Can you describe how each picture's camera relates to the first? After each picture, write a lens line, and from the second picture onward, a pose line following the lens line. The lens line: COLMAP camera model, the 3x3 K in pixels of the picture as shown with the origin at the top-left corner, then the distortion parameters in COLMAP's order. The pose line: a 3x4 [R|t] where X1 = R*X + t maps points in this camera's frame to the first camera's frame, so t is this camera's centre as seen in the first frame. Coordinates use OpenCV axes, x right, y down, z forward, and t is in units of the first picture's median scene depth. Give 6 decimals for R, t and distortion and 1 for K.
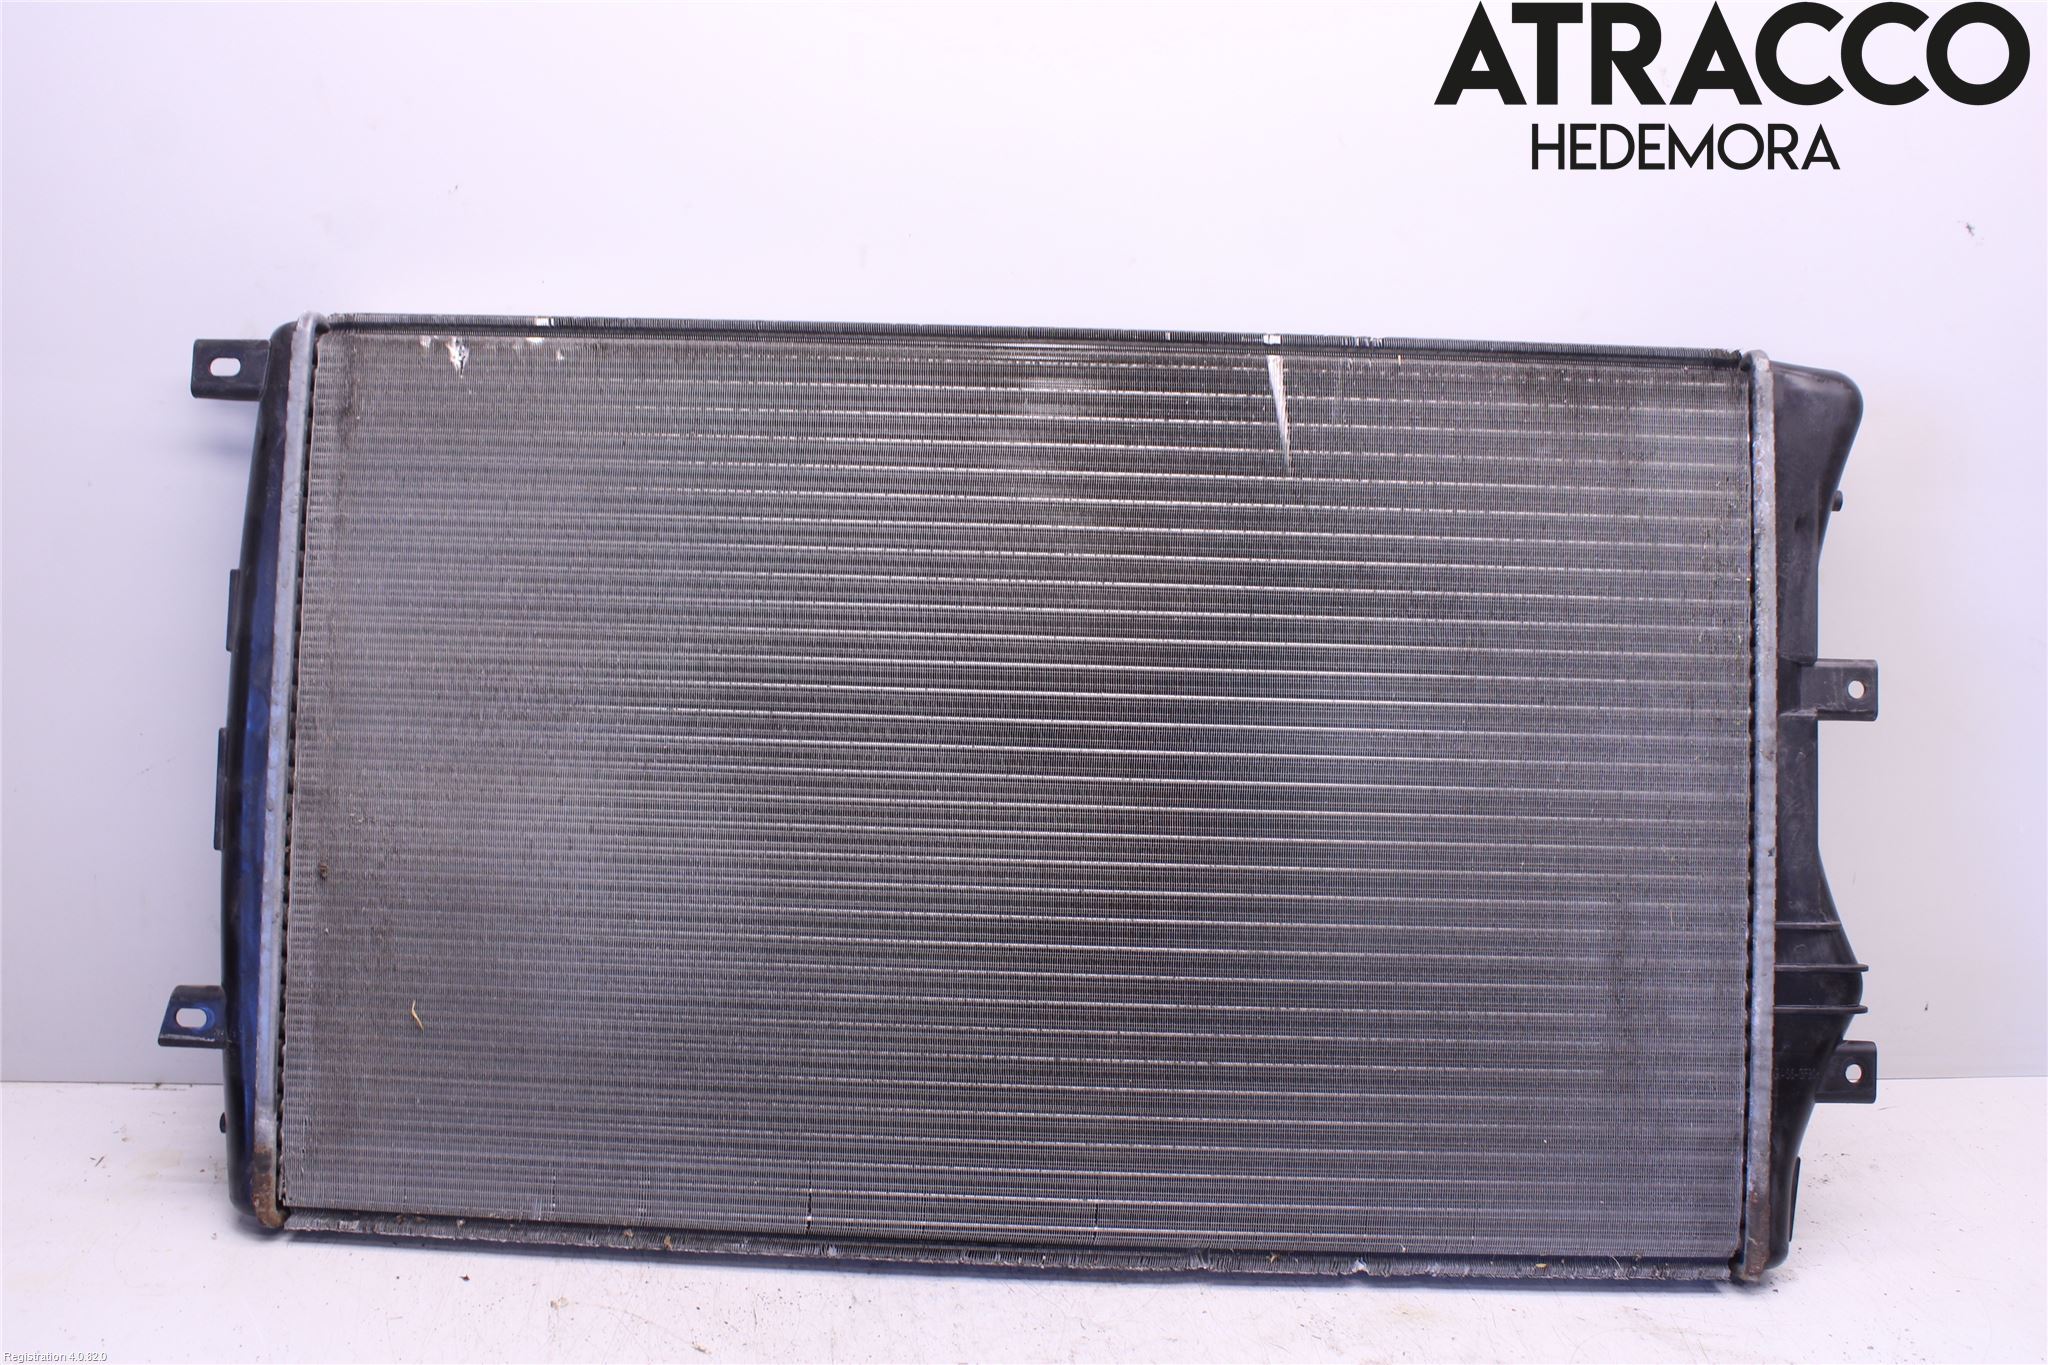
lens RADIAL K [[1883.4, 0, 1024.0], [0, 1883.4, 682.5], [0, 0, 1]] dist [-0.089528, 0.007319]
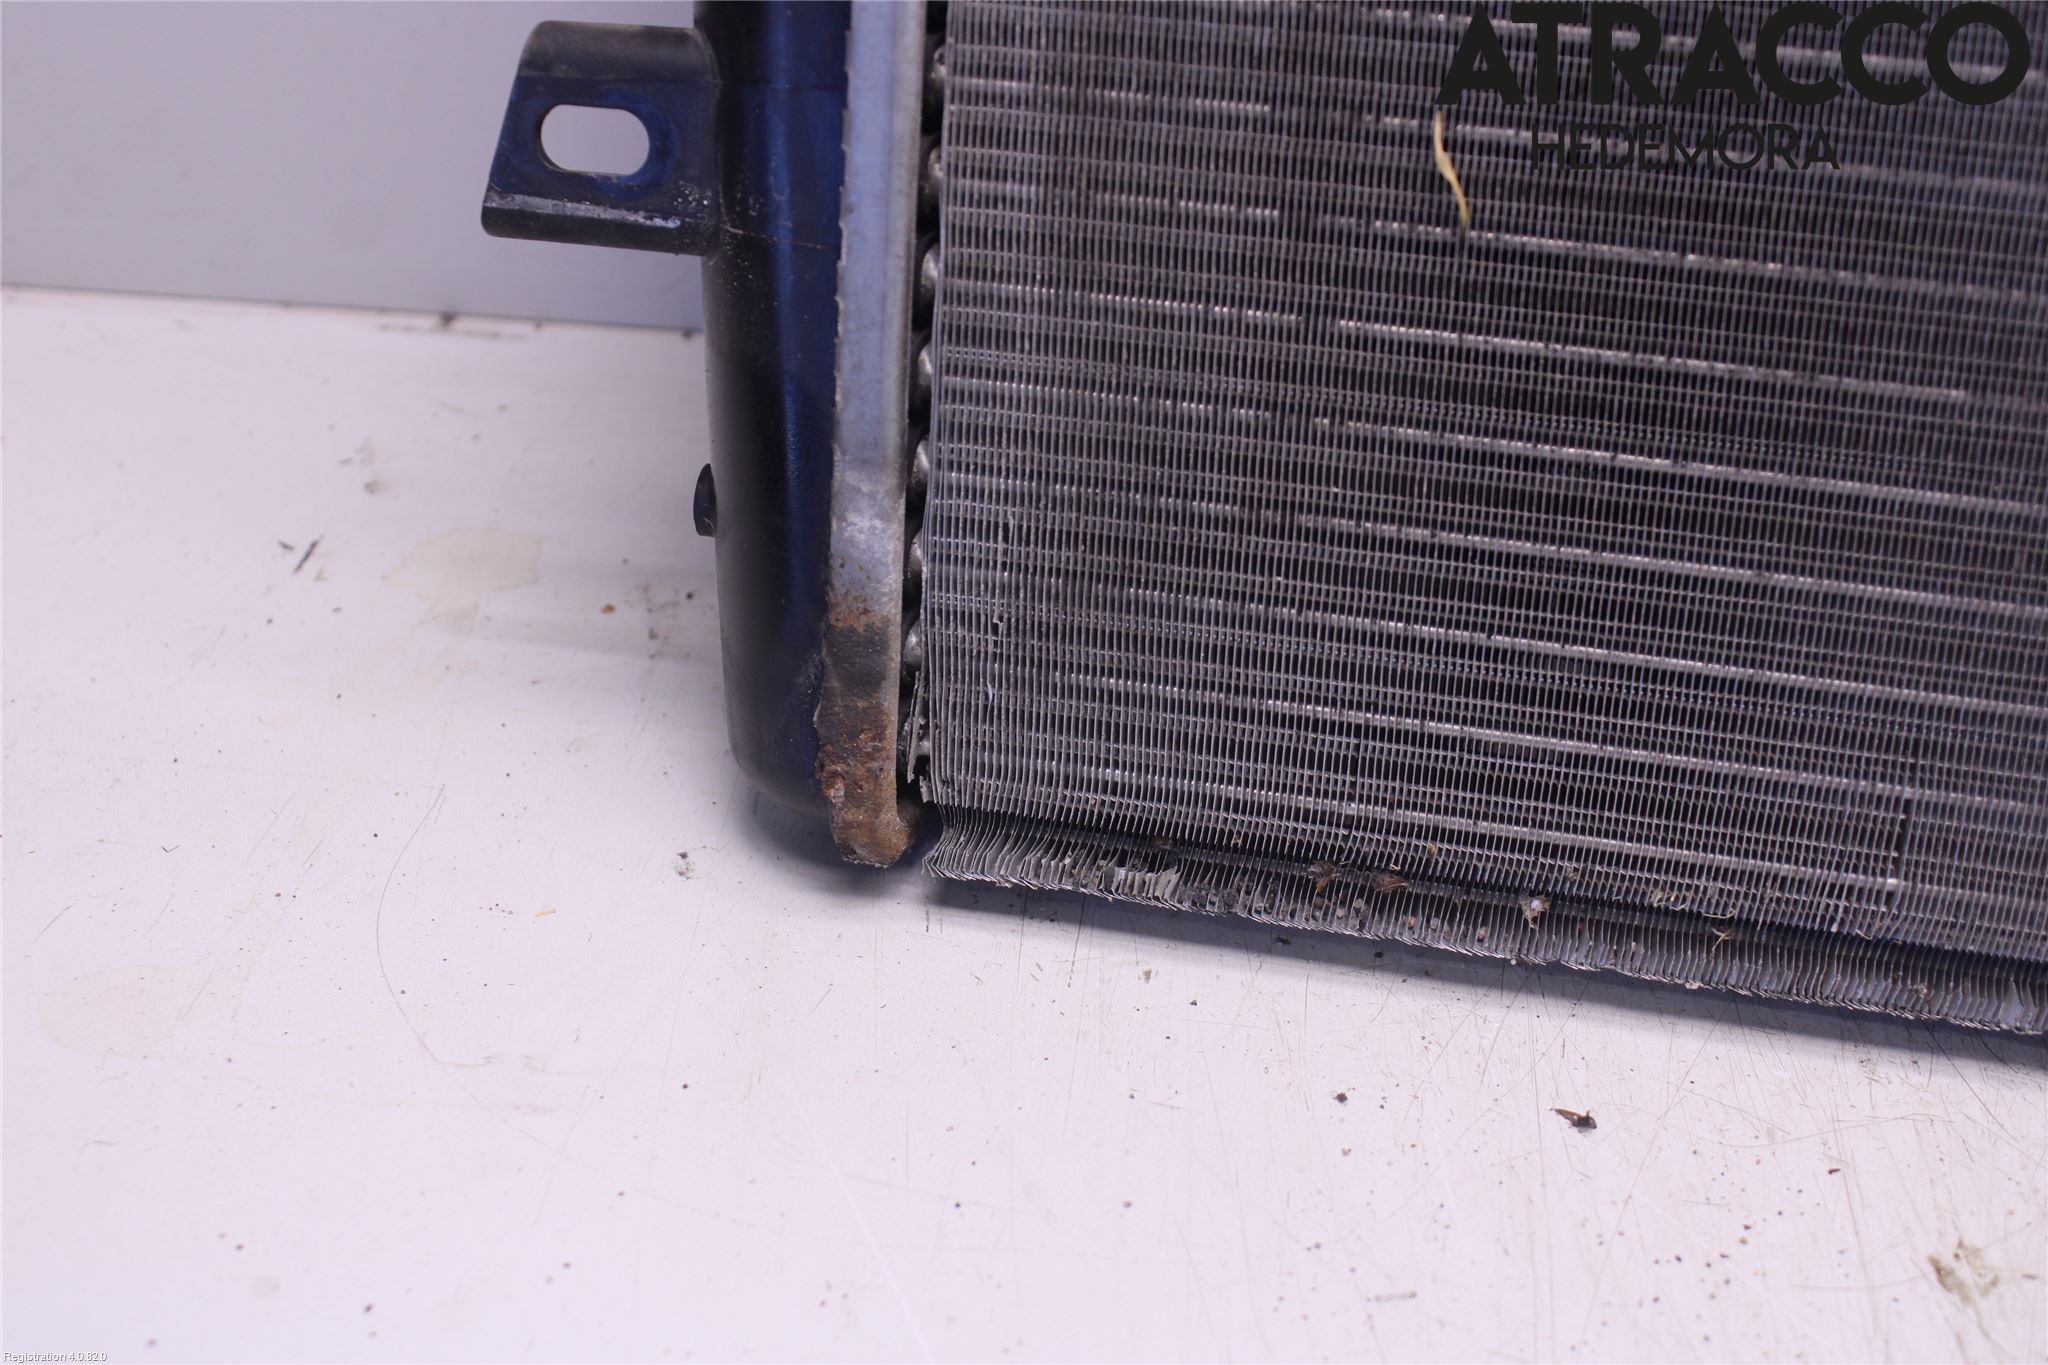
lens RADIAL K [[2748.2, 0, 1024.0], [0, 2748.2, 682.5], [0, 0, 1]] dist [-0.018744, -0.008767]
pose [[0.978321, 0.091022, -0.186020, -0.305830], [-0.020021, 0.935596, 0.352504, 0.111552], [0.206126, -0.341137, 0.917135, 0.608080]]
